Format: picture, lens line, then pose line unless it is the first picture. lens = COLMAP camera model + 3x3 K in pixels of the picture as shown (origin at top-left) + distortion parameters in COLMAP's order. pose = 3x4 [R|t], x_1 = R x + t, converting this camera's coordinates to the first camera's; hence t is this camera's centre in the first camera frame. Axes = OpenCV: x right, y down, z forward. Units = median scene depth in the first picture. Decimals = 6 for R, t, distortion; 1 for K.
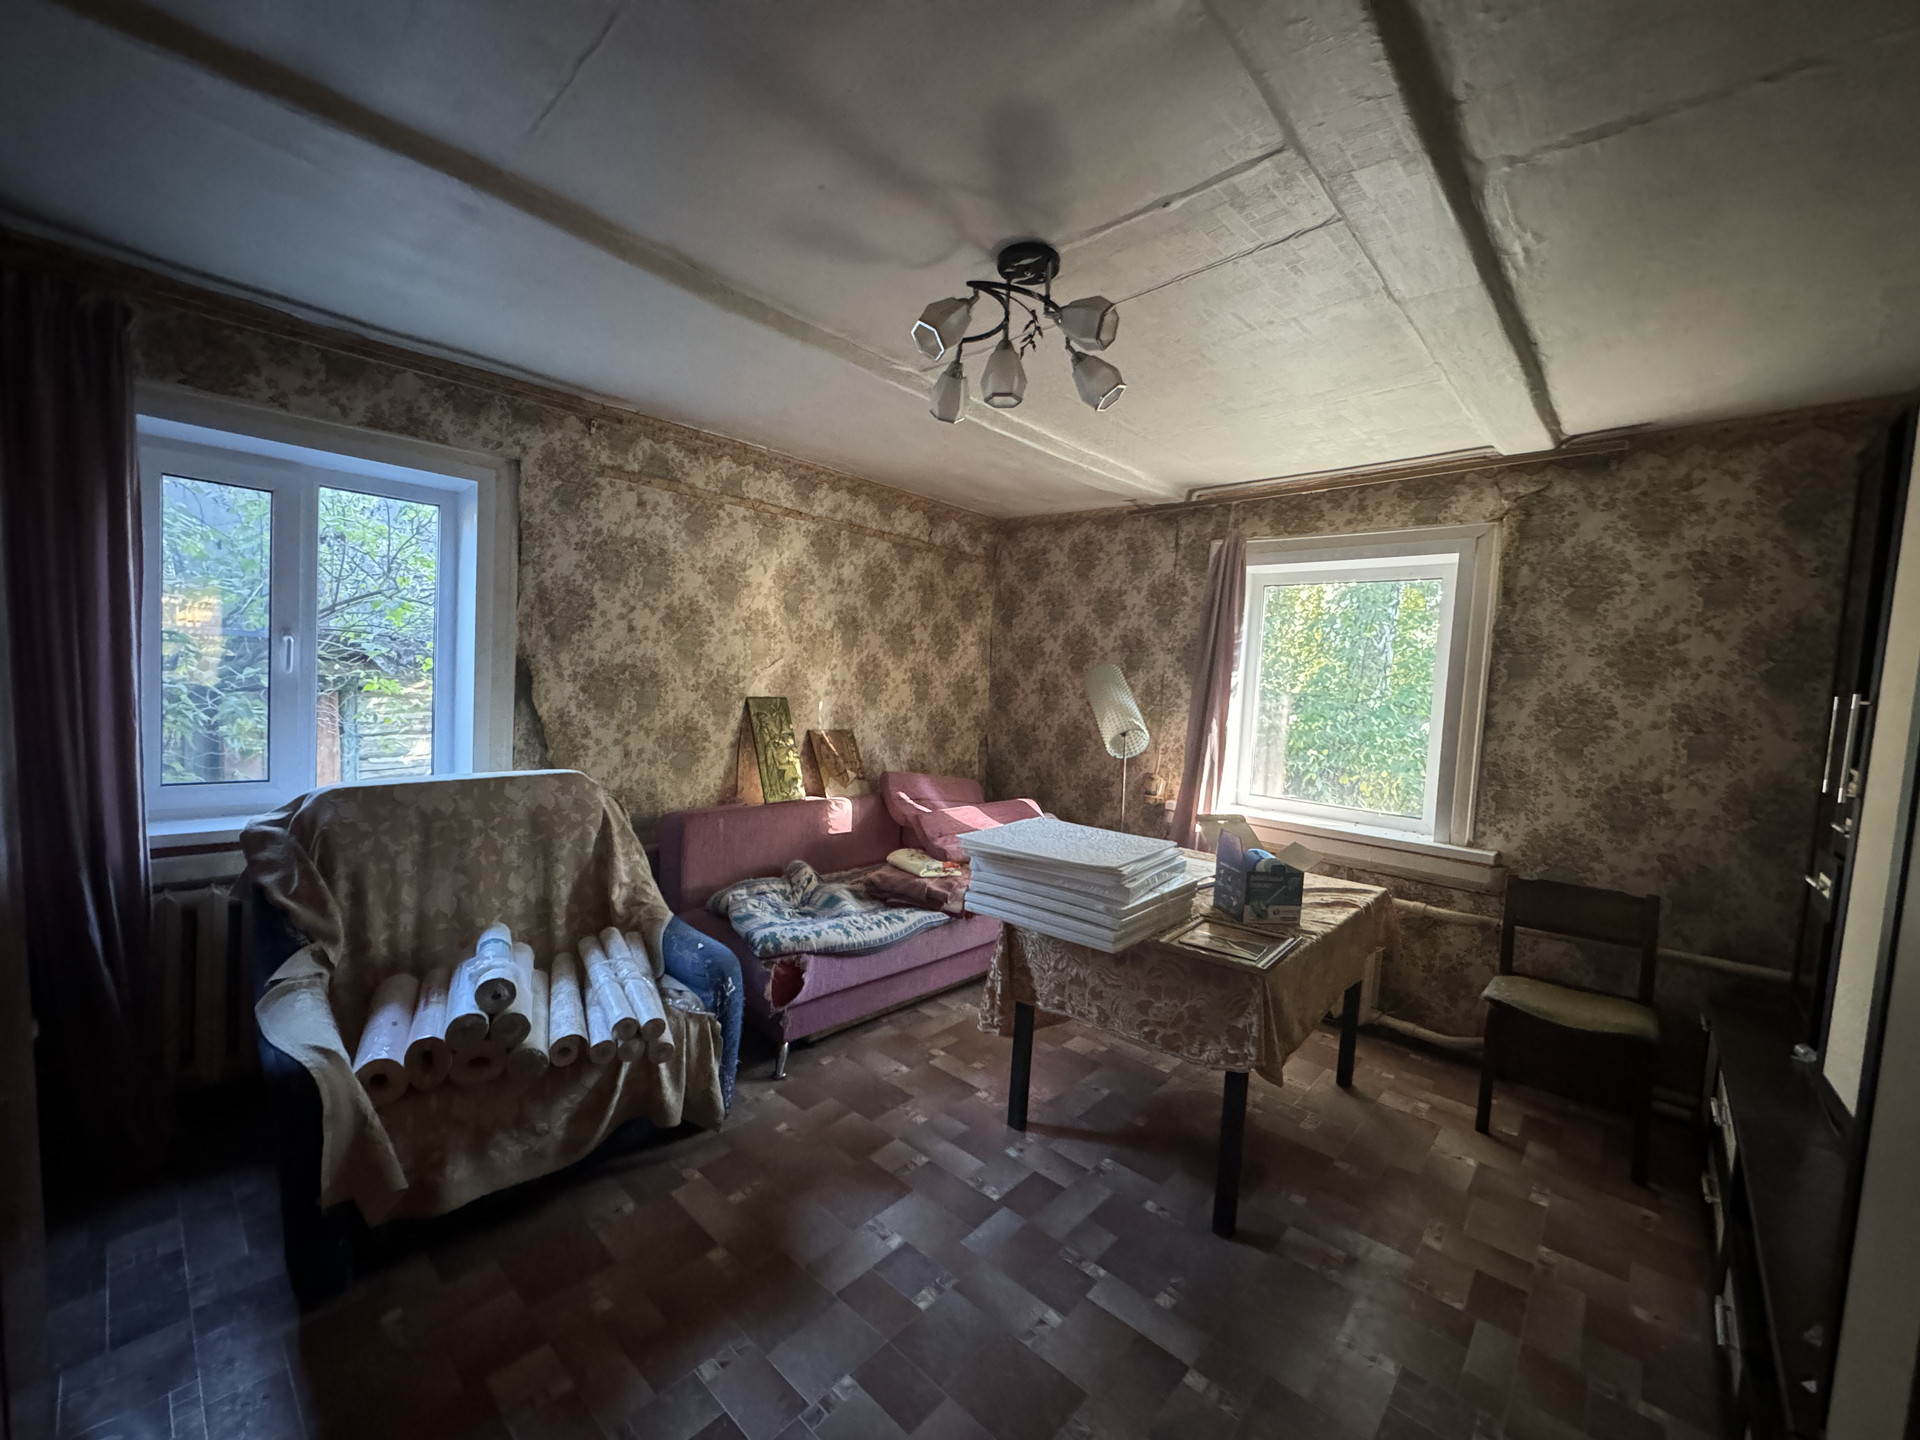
lens RADIAL K [[767.3, 0, 960.9], [0, 767.3, 726.3], [0, 0, 1]] dist [-0.001071, -0.000054]
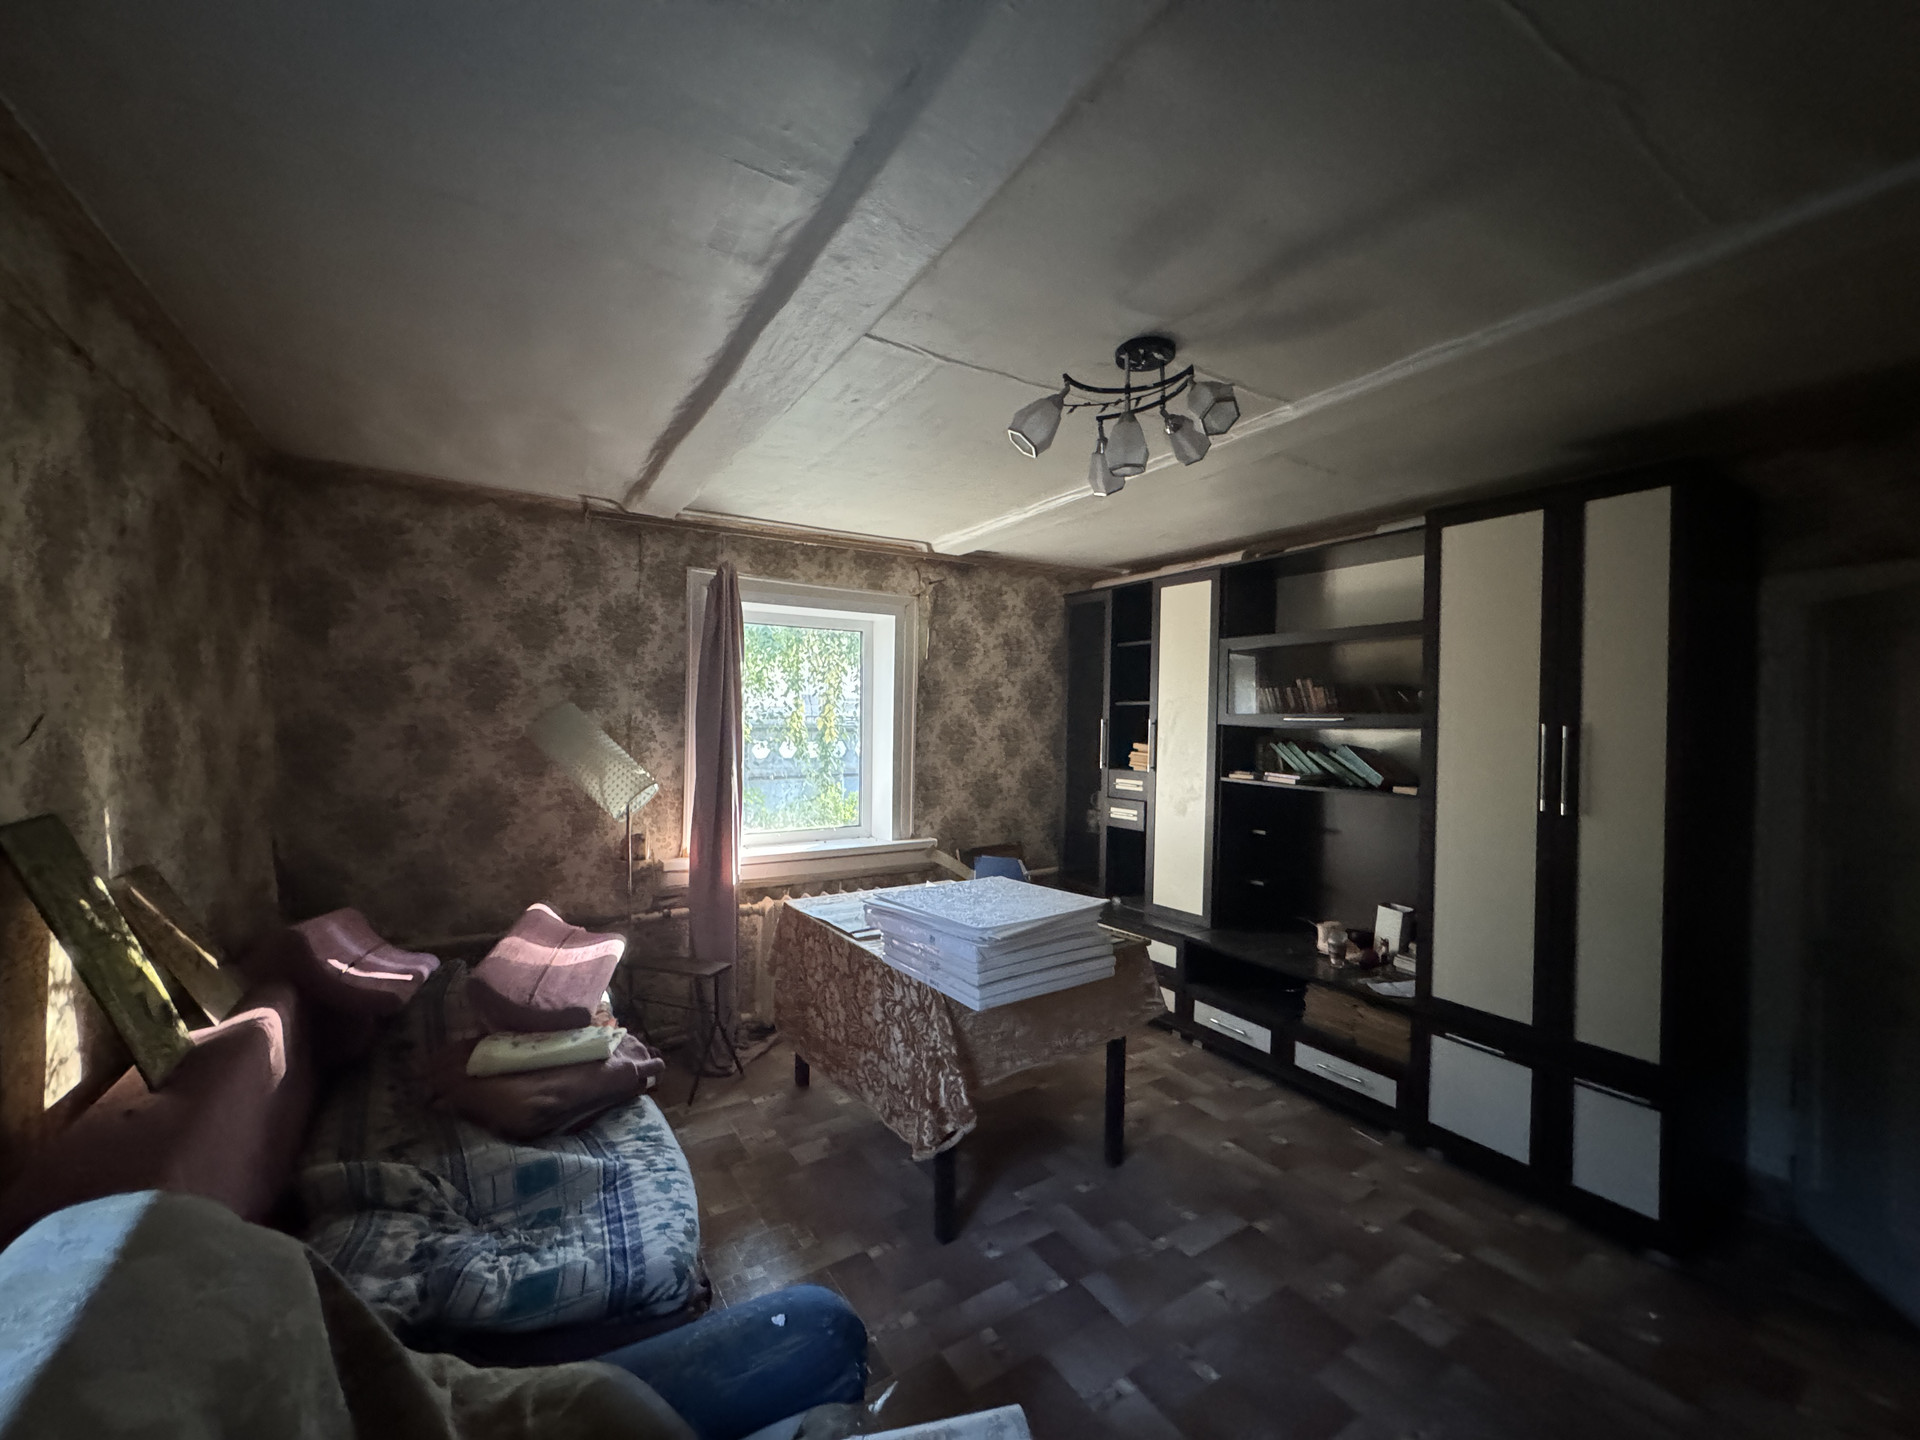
lens RADIAL K [[767.3, 0, 963.0], [0, 767.3, 723.3], [0, 0, 1]] dist [-0.001071, -0.000054]
pose [[0.257357, -0.049646, 0.965040, -0.543133], [0.066246, 0.997236, 0.033635, -0.074622], [-0.964043, 0.055274, 0.259934, 0.520997]]
